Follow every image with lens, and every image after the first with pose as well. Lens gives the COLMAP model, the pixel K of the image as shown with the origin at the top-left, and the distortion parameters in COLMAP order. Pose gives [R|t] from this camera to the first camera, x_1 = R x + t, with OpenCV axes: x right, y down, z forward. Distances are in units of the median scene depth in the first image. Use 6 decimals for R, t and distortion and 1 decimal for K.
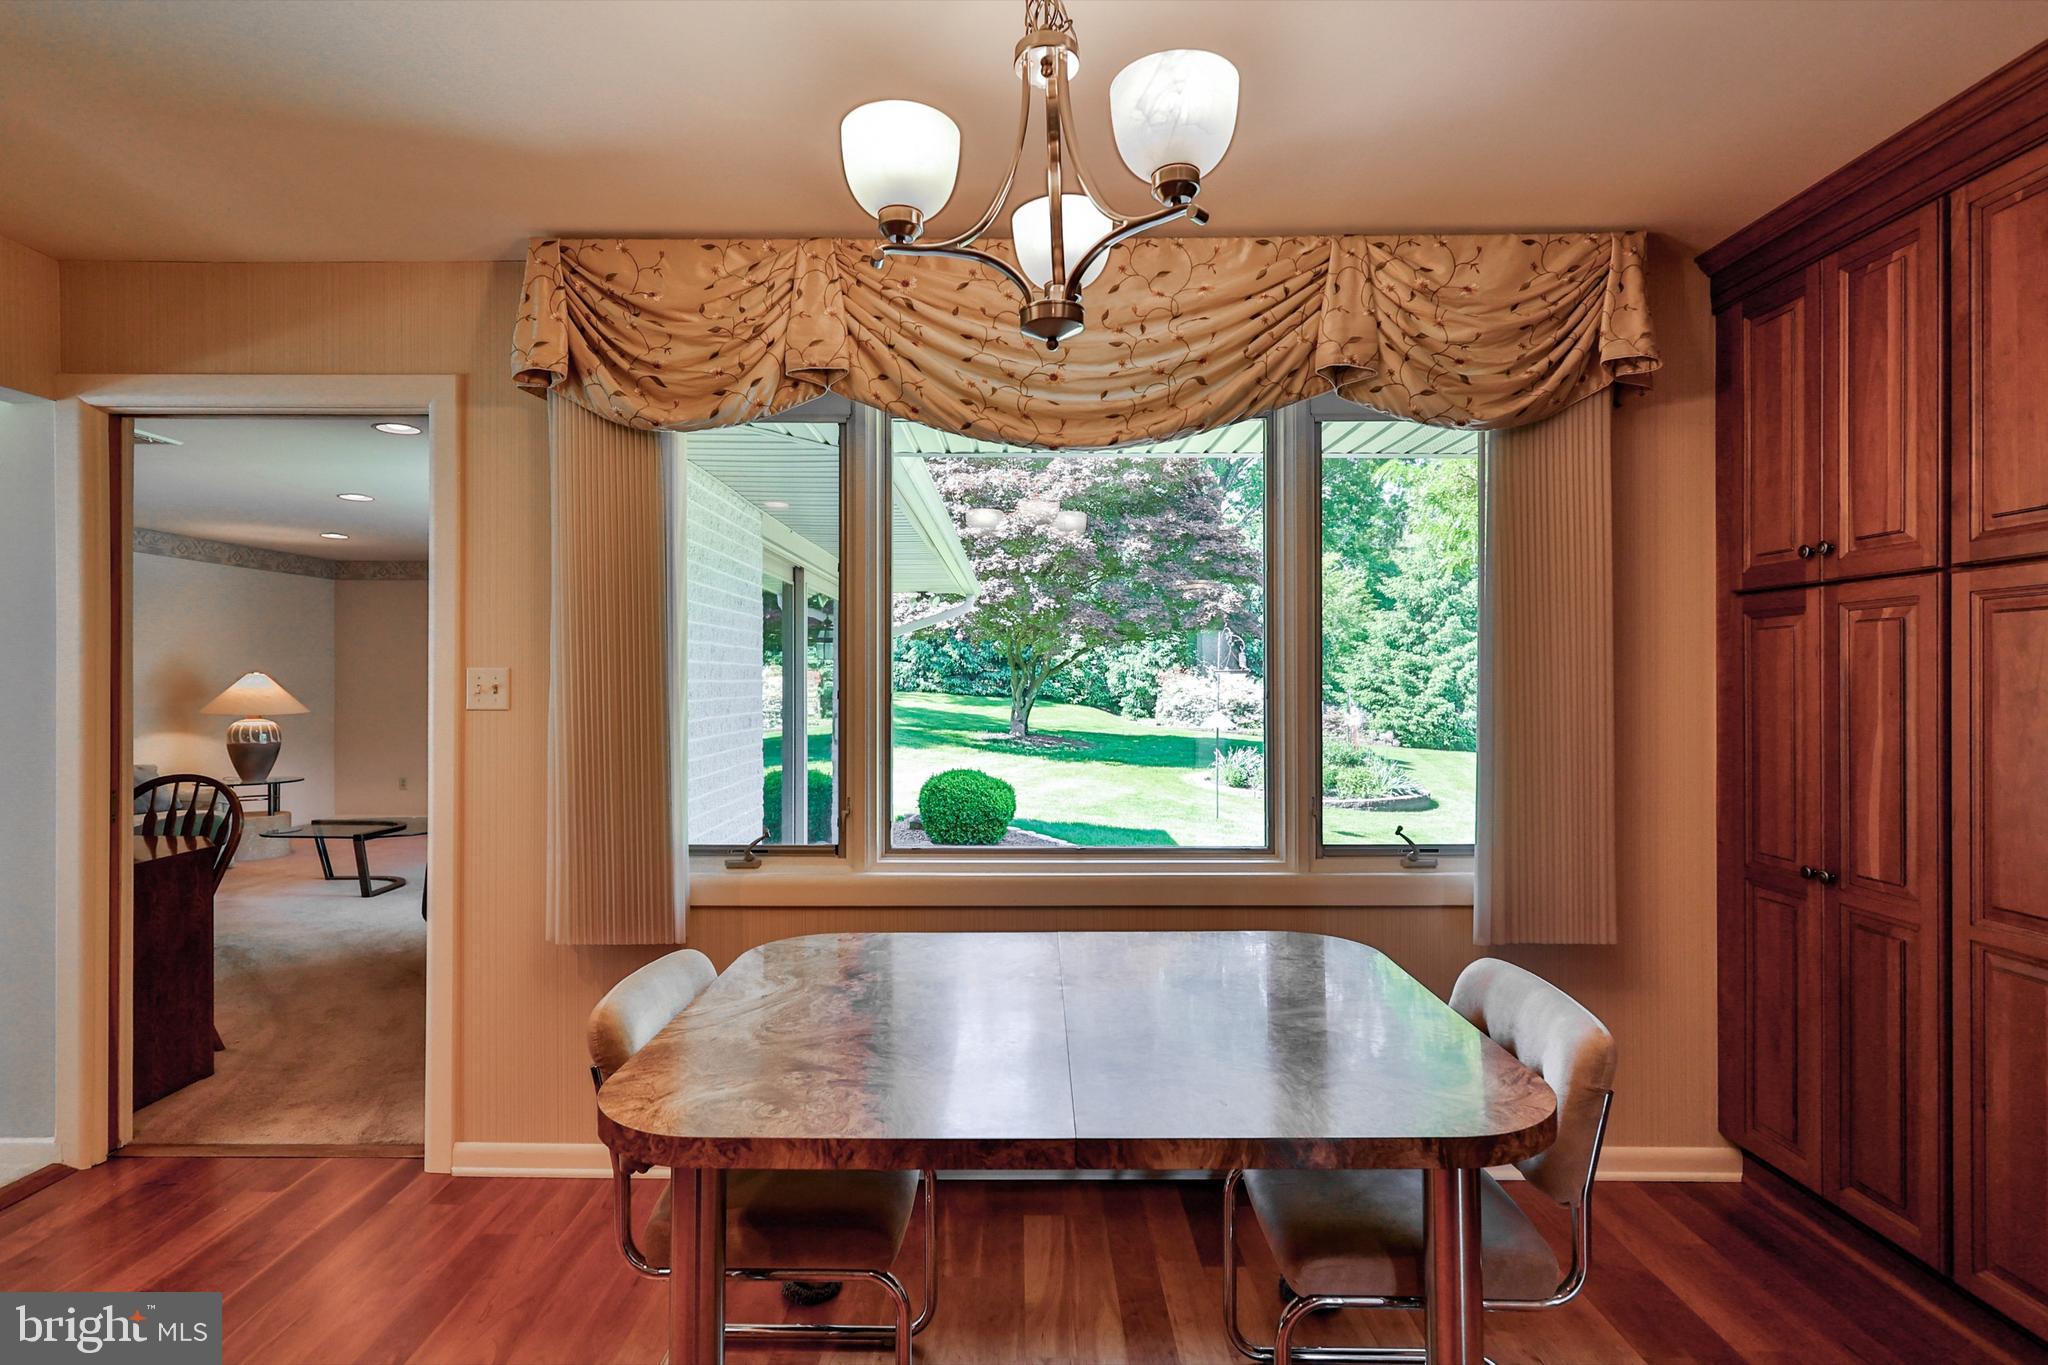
lens RADIAL K [[1012.4, 0, 1010.9], [0, 1012.4, 684.6], [0, 0, 1]] dist [0.000765, 0.000756]
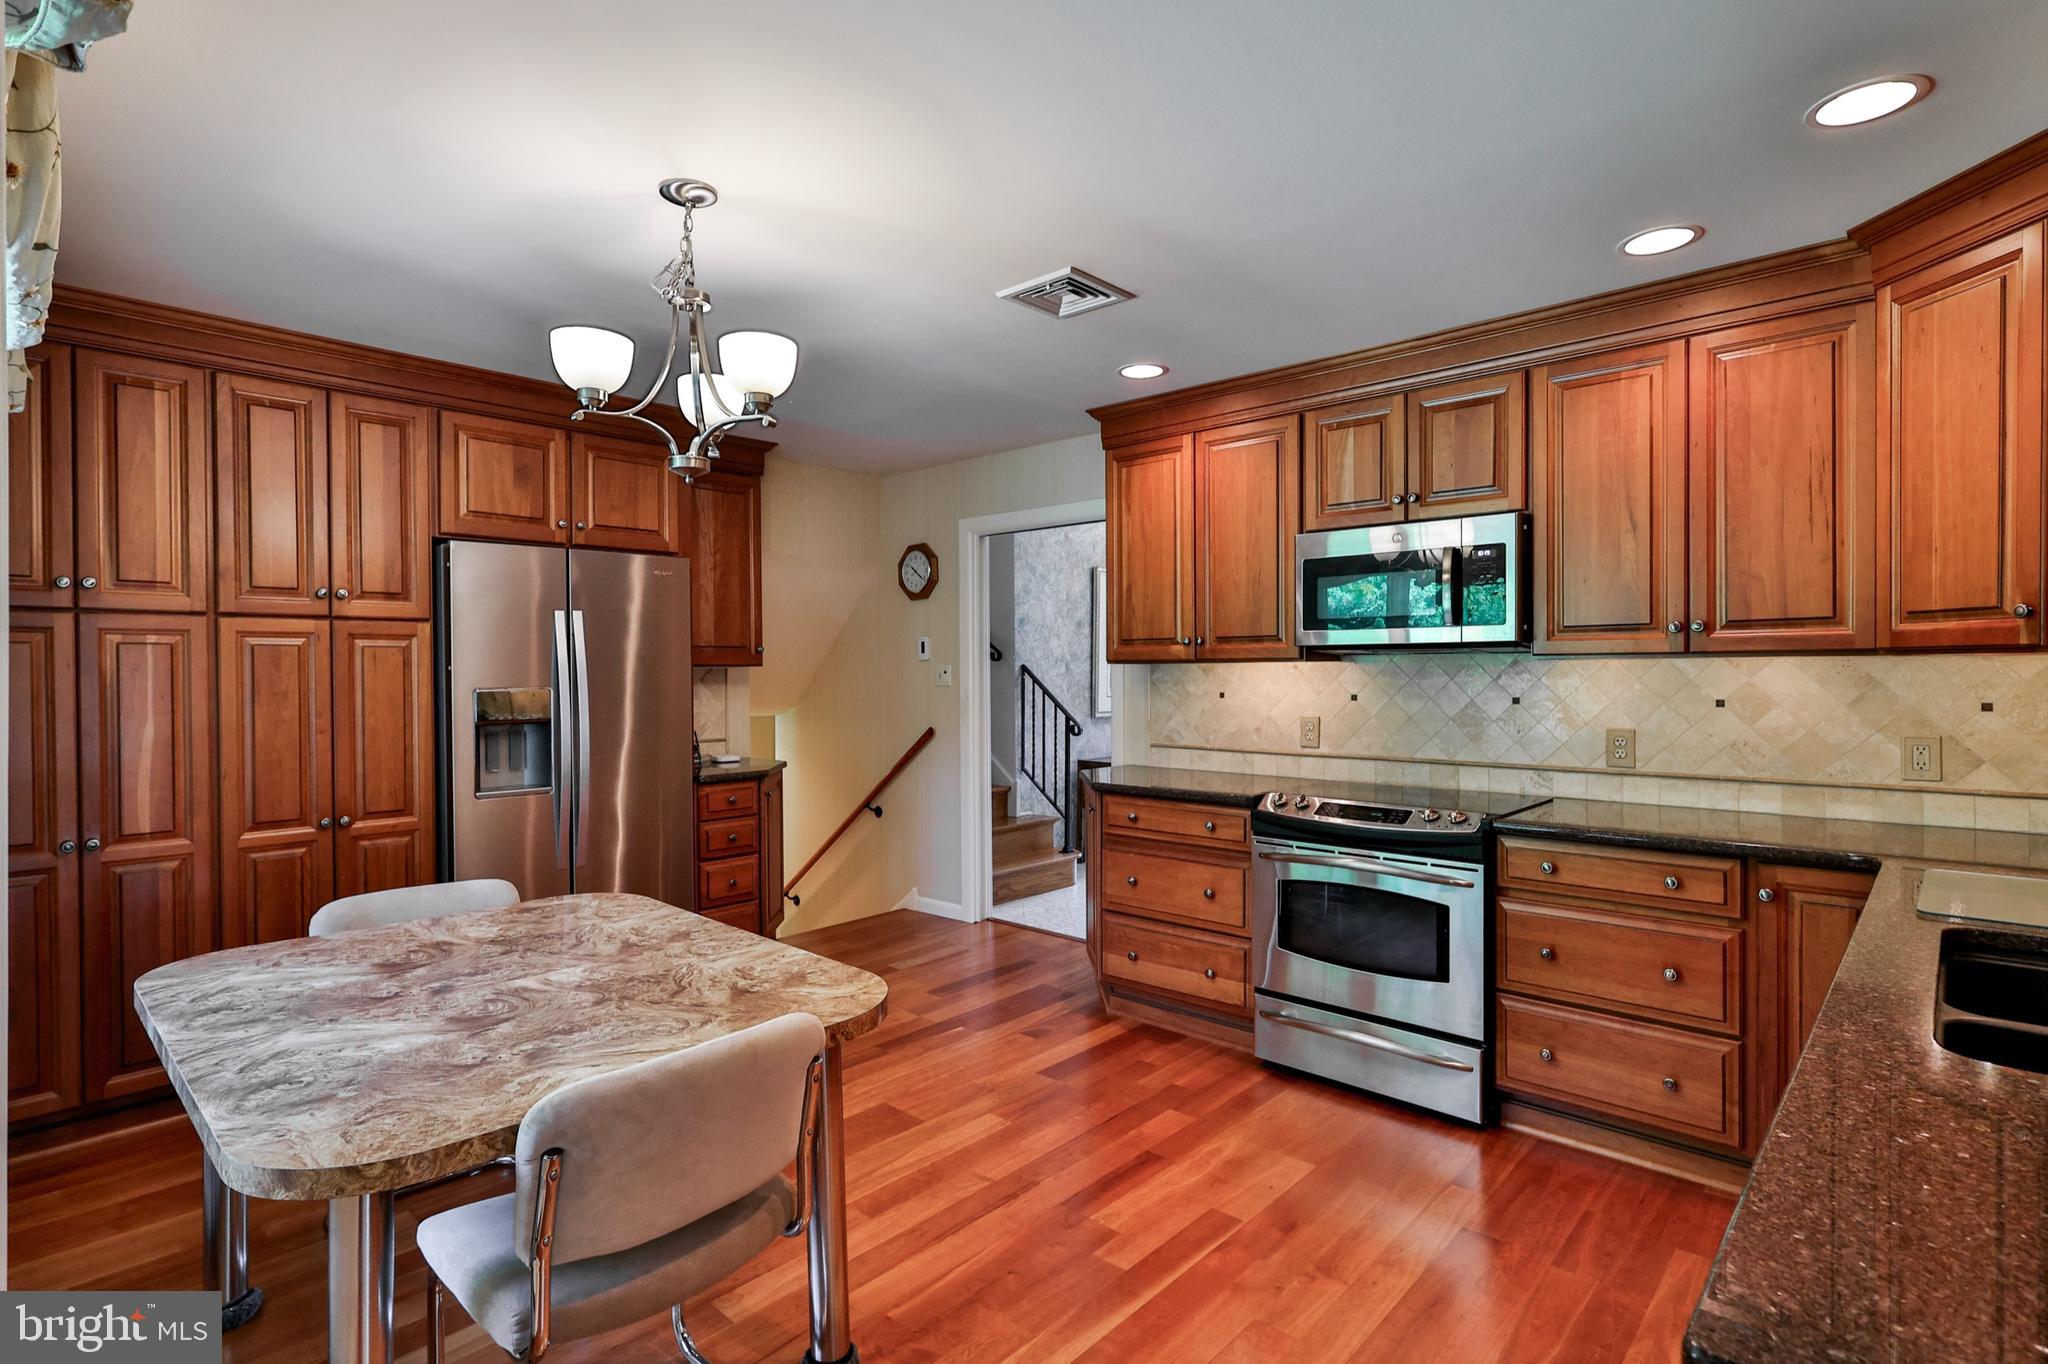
lens RADIAL K [[1012.4, 0, 1025.3], [0, 1012.4, 674.0], [0, 0, 1]] dist [0.000765, 0.000756]
pose [[-0.735488, 0.000065, 0.677537, -0.846068], [0.006947, 0.999948, 0.007446, -0.022030], [-0.677502, 0.010183, -0.735451, 1.067799]]
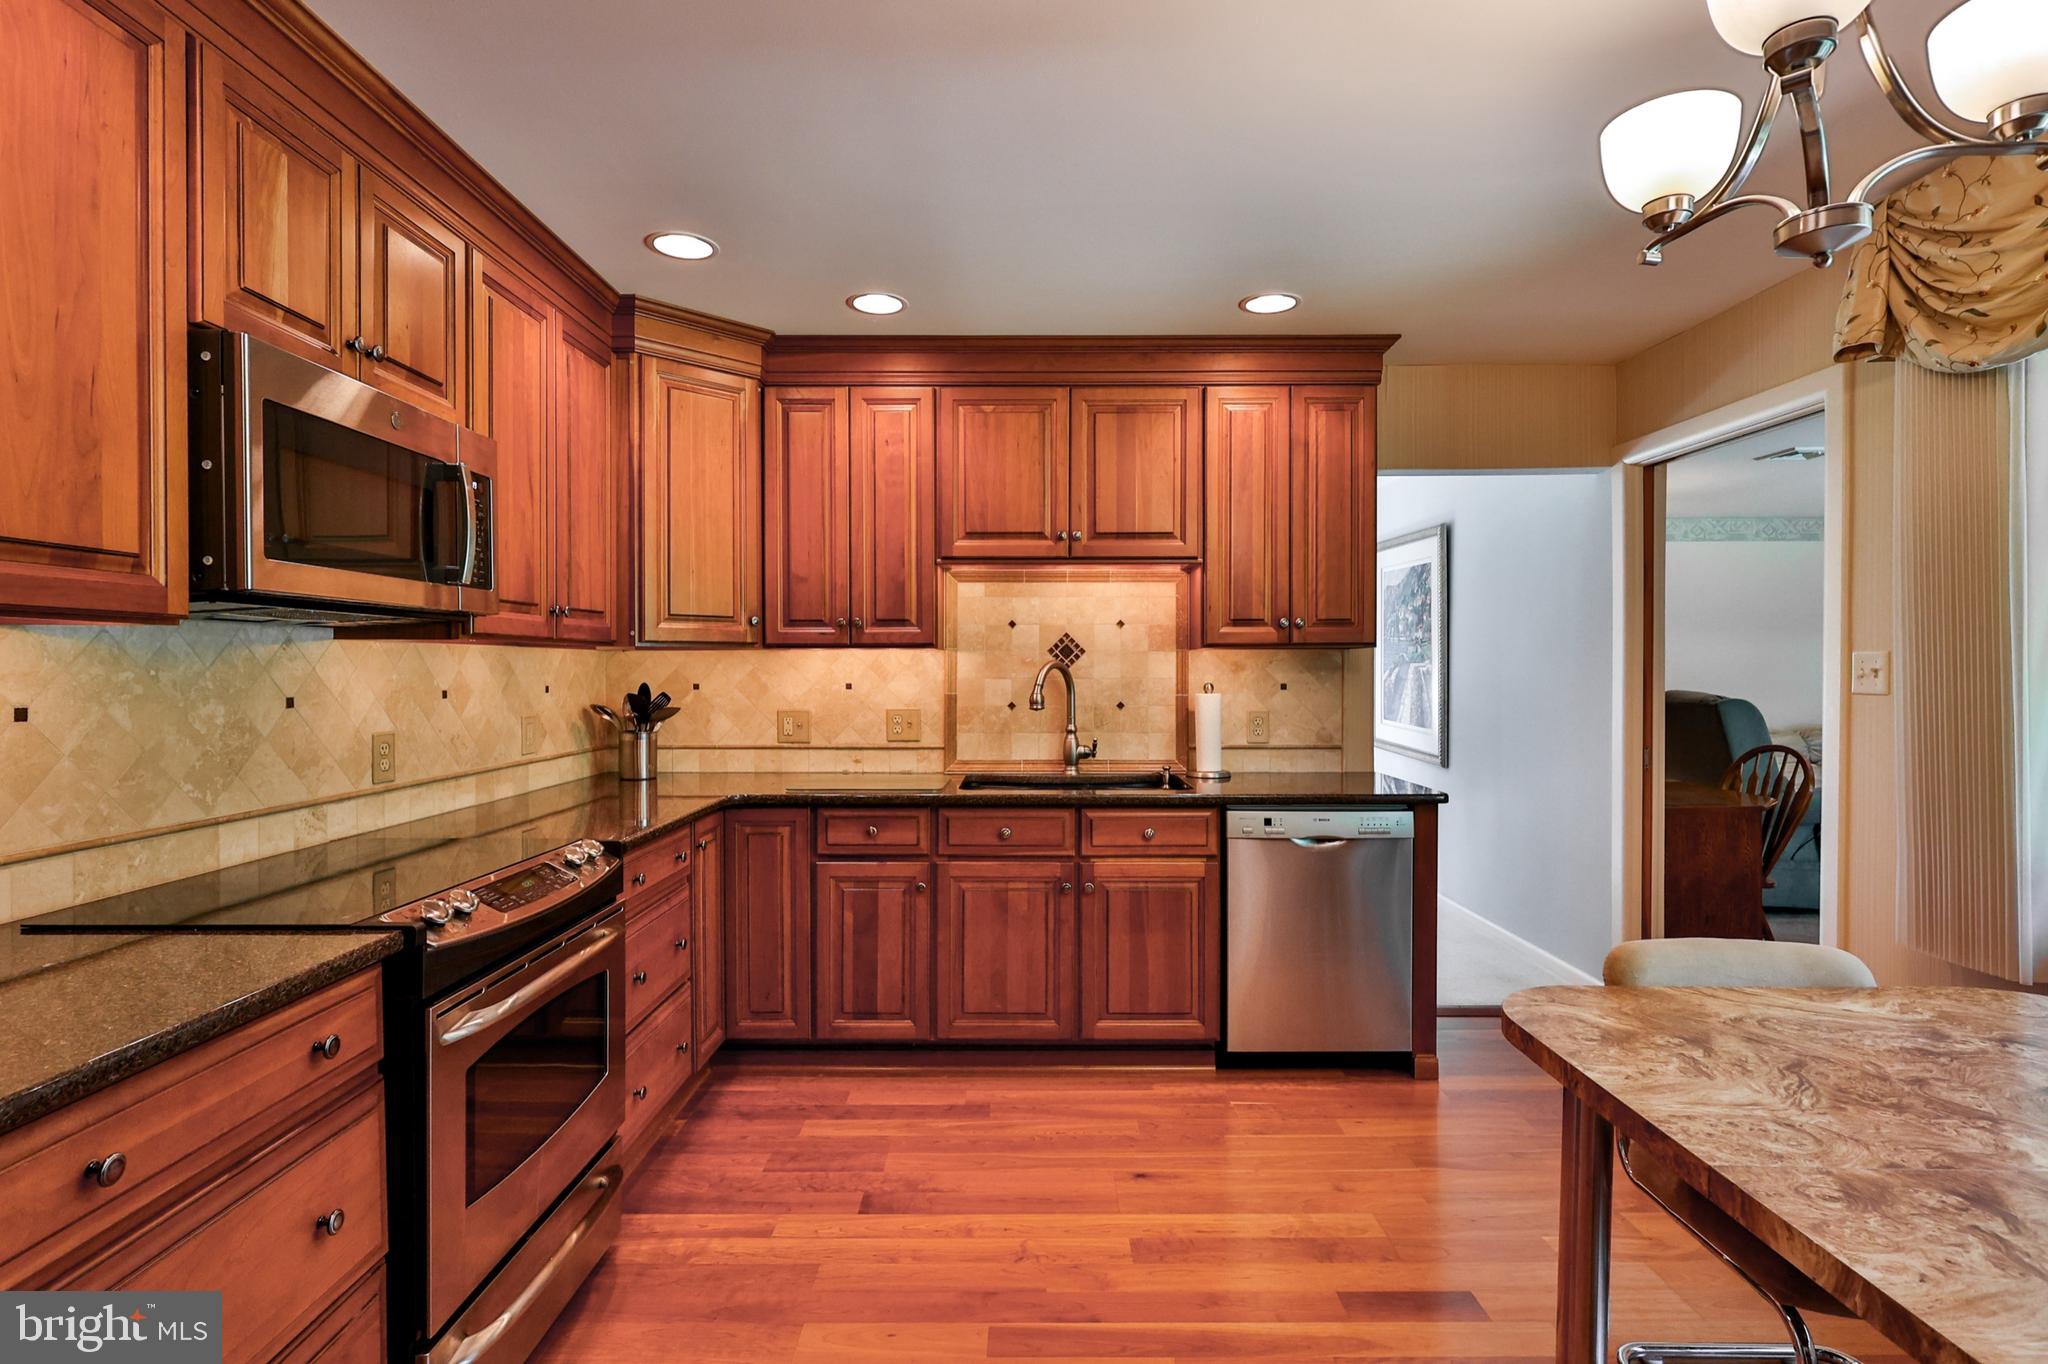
lens RADIAL K [[1012.4, 0, 1027.9], [0, 1012.4, 676.3], [0, 0, 1]] dist [0.000765, 0.000756]
pose [[0.005005, 0.008915, -0.999948, 0.511422], [-0.000224, 0.999960, 0.008914, -0.000482], [0.999987, 0.000180, 0.005007, 0.199244]]
